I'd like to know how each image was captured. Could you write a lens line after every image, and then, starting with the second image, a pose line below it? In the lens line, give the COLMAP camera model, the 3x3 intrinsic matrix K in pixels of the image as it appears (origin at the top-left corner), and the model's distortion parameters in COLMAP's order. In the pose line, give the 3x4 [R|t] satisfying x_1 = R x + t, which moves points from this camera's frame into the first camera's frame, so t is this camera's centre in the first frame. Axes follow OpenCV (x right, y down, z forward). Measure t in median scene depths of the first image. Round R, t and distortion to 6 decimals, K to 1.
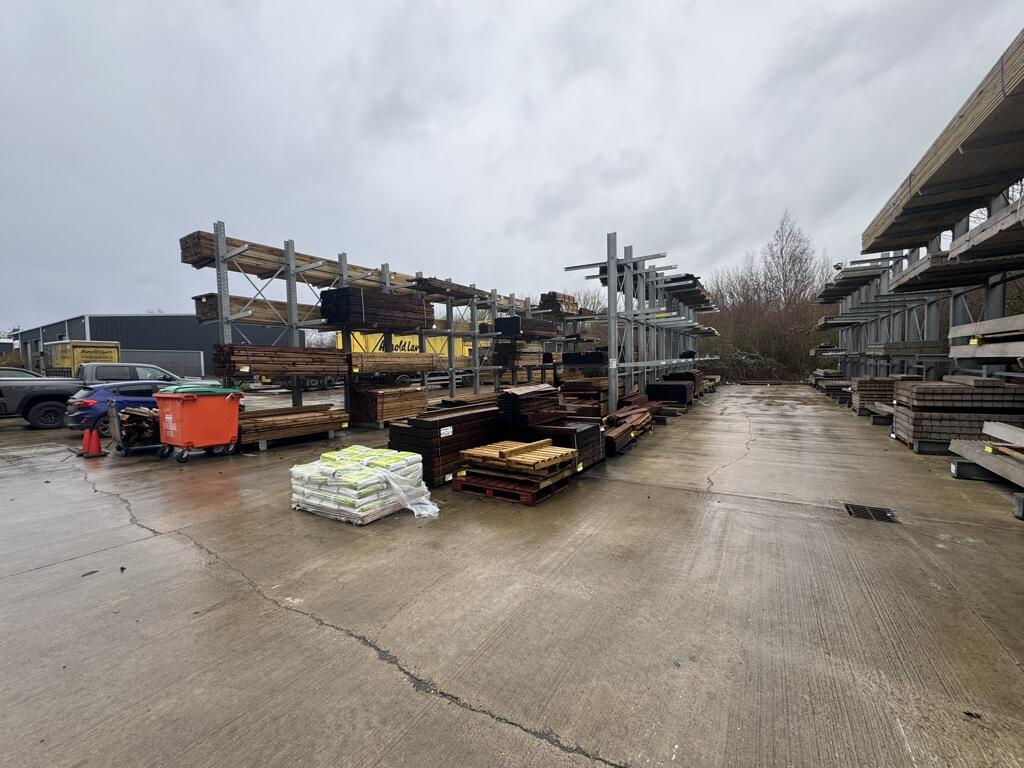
lens RADIAL K [[405.0, 0, 512.6], [0, 405.0, 383.2], [0, 0, 1]] dist [-0.001371, 0.000435]
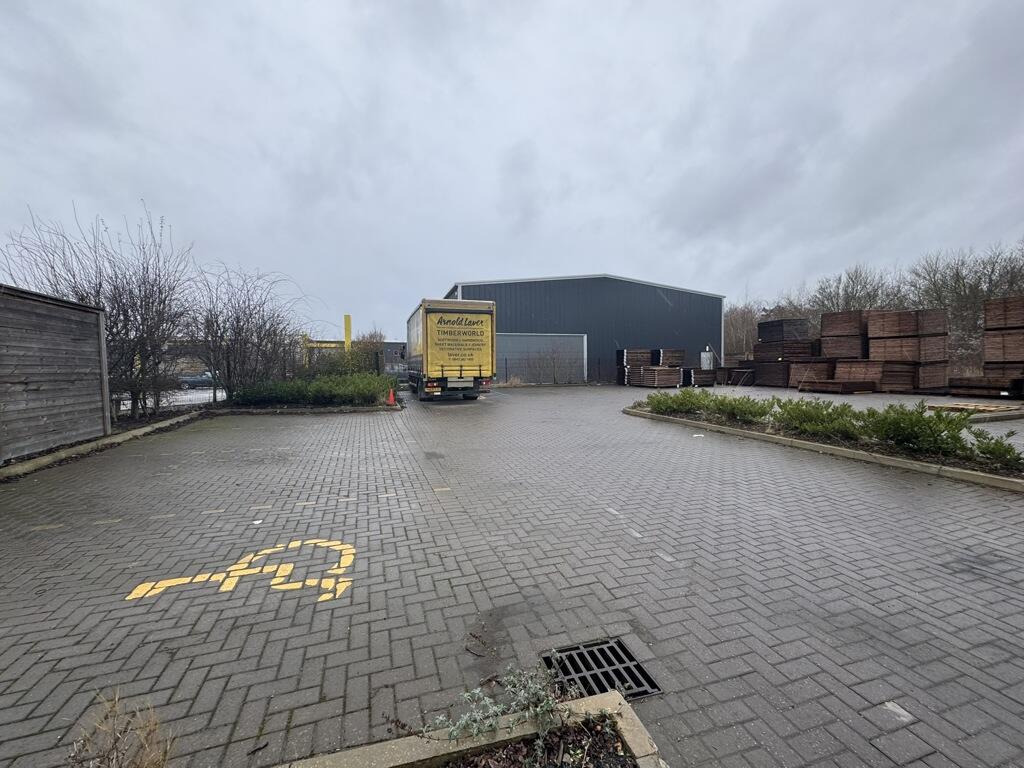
lens RADIAL K [[405.0, 0, 513.2], [0, 405.0, 384.5], [0, 0, 1]] dist [-0.001371, 0.000435]
pose [[0.761873, 0.045118, -0.646153, -0.641307], [-0.040028, 0.998944, 0.022556, -0.014750], [0.646488, 0.008679, 0.762874, 0.649888]]
